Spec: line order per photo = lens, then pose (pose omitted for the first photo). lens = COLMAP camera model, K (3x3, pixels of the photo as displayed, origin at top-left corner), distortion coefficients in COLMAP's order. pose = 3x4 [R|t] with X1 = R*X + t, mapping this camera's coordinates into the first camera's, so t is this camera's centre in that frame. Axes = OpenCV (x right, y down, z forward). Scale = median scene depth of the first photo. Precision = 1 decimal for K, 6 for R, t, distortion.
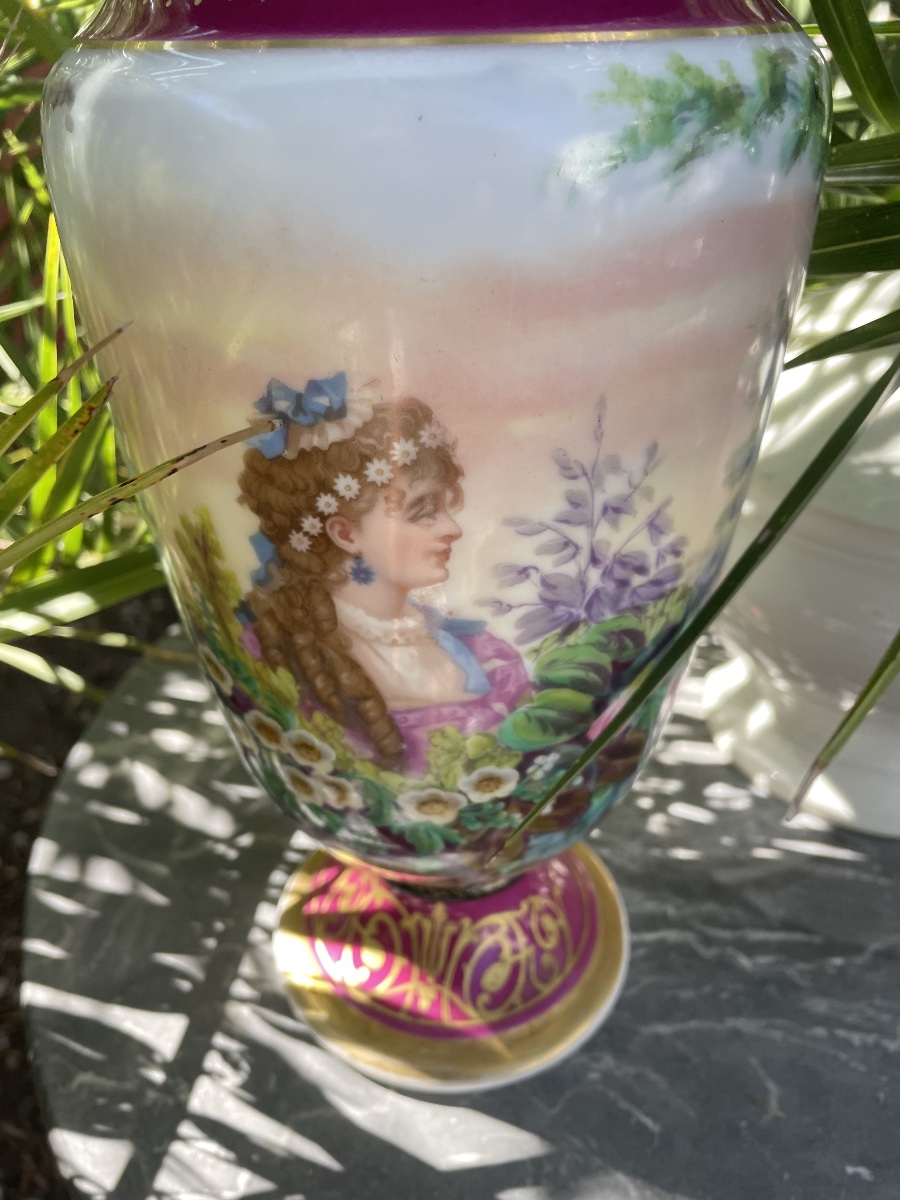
lens RADIAL K [[945.0, 0, 444.4], [0, 945.0, 605.0], [0, 0, 1]] dist [0.058340, -0.103230]
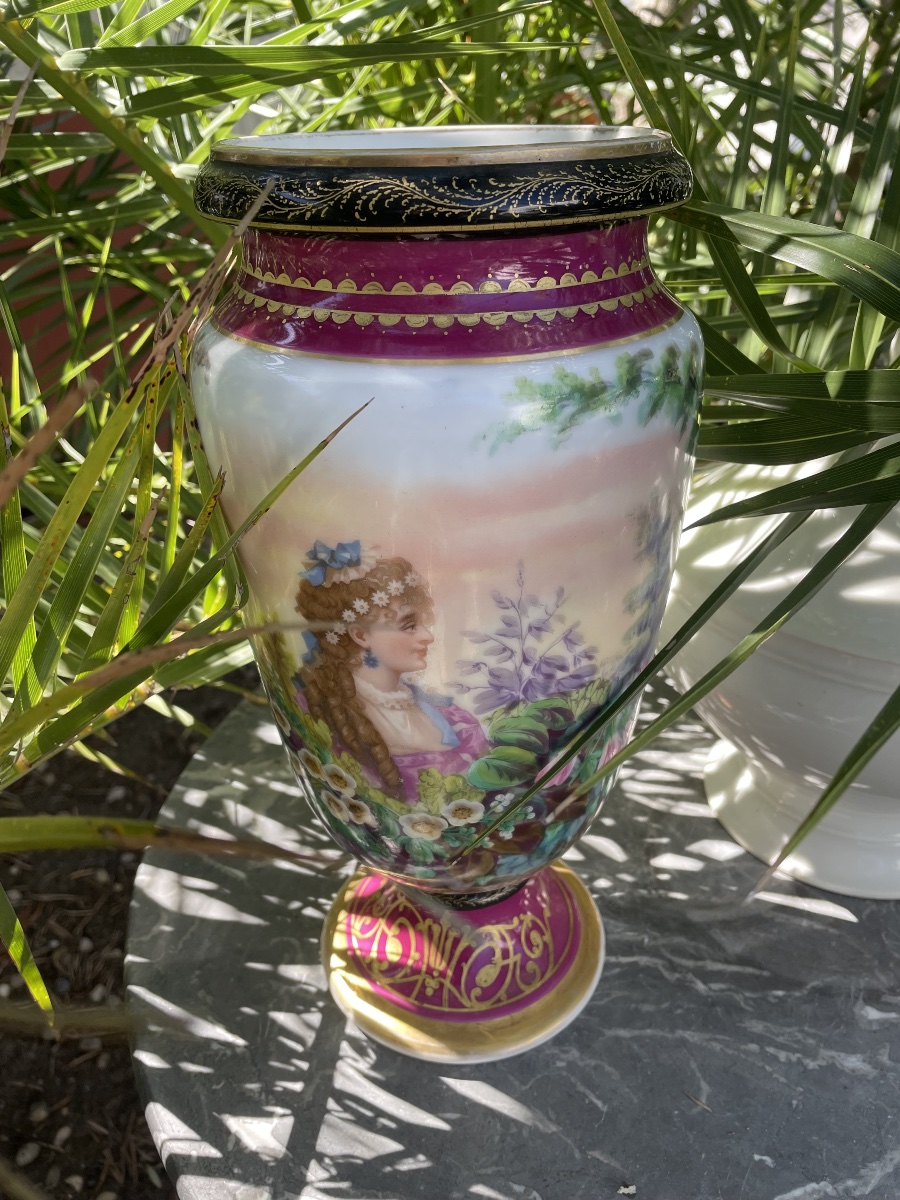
lens RADIAL K [[945.0, 0, 470.9], [0, 945.0, 575.9], [0, 0, 1]] dist [0.058340, -0.103230]
pose [[0.994710, 0.048839, -0.090366, 0.180317], [-0.056372, 0.994973, -0.082774, -0.046452], [0.085869, 0.087430, 0.992463, -0.451855]]
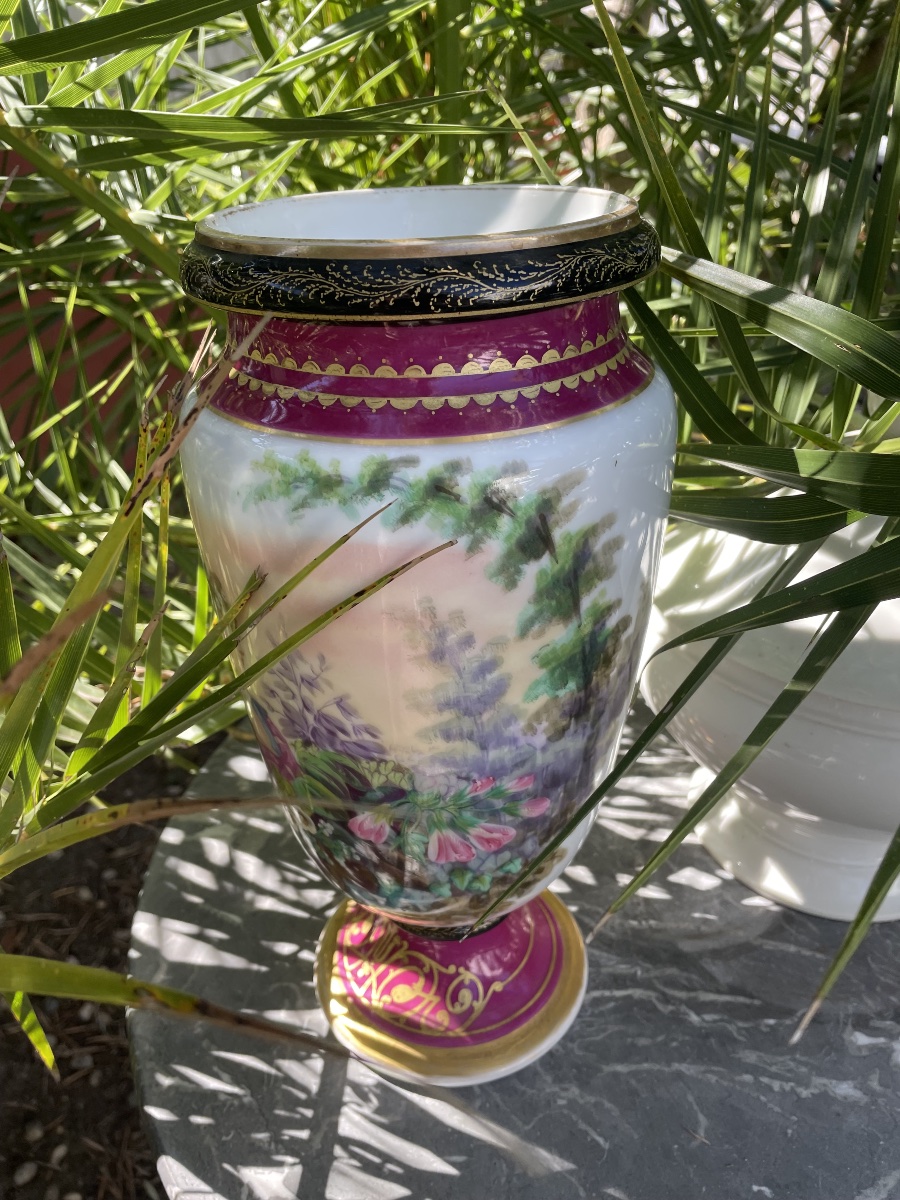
lens RADIAL K [[945.0, 0, 449.9], [0, 945.0, 598.8], [0, 0, 1]] dist [0.058340, -0.103230]
pose [[0.997057, 0.019839, -0.074054, 0.131738], [-0.023536, 0.998502, -0.049396, -0.168470], [0.072963, 0.050994, 0.996030, -0.473881]]
